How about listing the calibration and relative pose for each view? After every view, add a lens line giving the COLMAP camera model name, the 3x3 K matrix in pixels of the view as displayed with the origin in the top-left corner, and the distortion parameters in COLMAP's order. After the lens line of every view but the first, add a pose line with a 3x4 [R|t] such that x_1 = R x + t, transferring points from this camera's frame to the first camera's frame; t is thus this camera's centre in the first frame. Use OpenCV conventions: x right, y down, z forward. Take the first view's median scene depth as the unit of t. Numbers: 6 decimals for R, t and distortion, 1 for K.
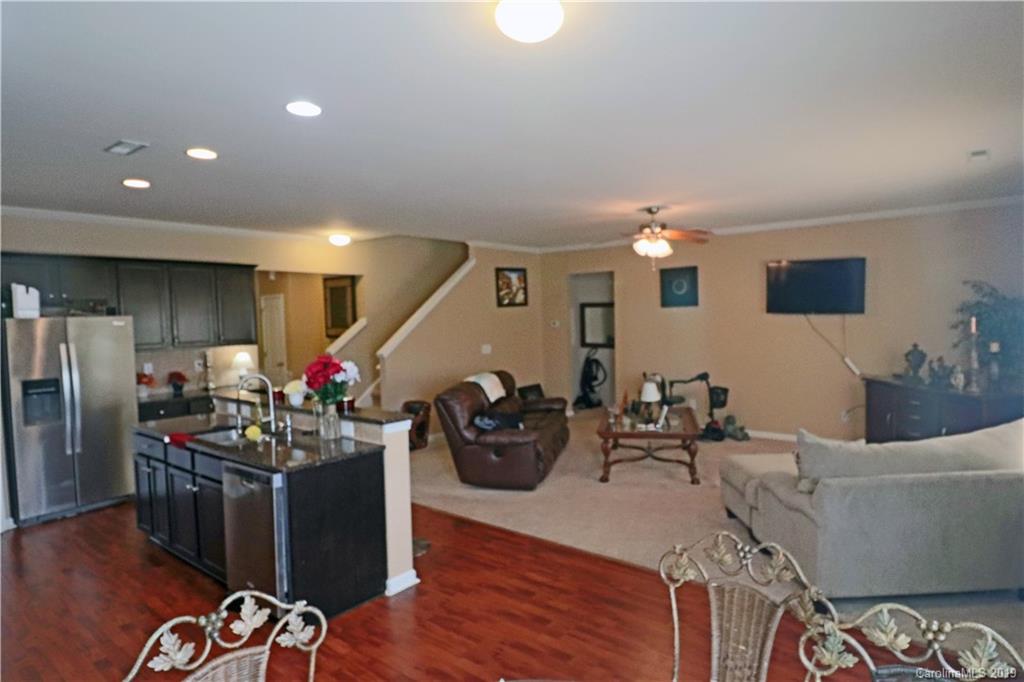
lens RADIAL K [[614.7, 0, 516.5], [0, 614.7, 345.7], [0, 0, 1]] dist [0.004477, 0.000528]
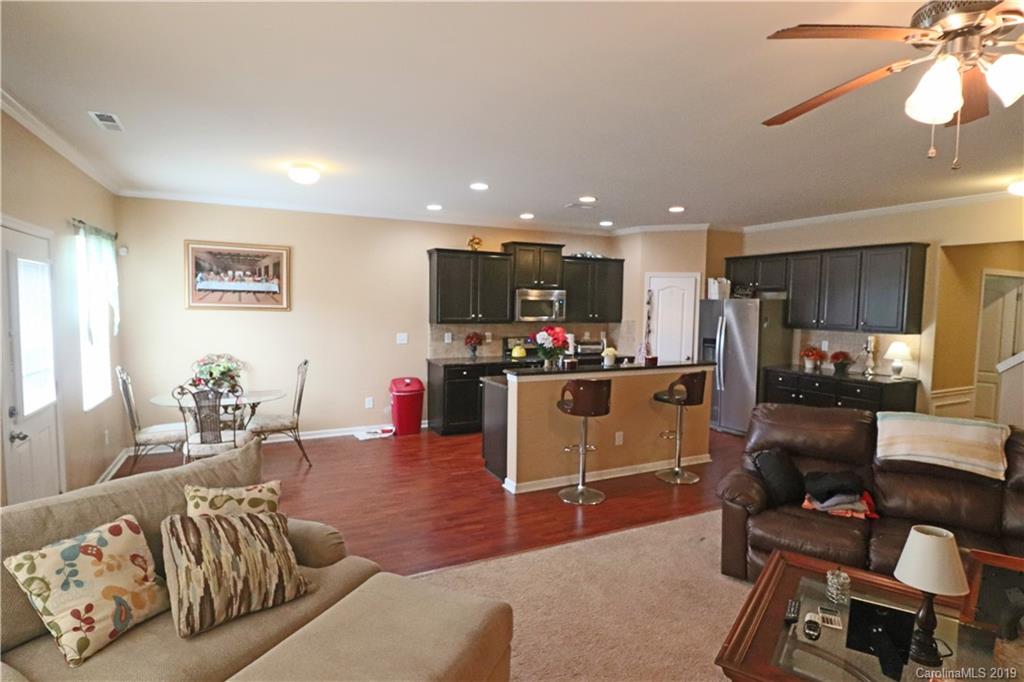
lens RADIAL K [[532.0, 0, 517.8], [0, 532.0, 338.6], [0, 0, 1]] dist [-0.013290, -0.002352]
pose [[-0.415220, 0.078255, -0.906349, 0.657414], [-0.052862, 0.992535, 0.109913, -0.066370], [0.908184, 0.093549, -0.407984, 1.093273]]
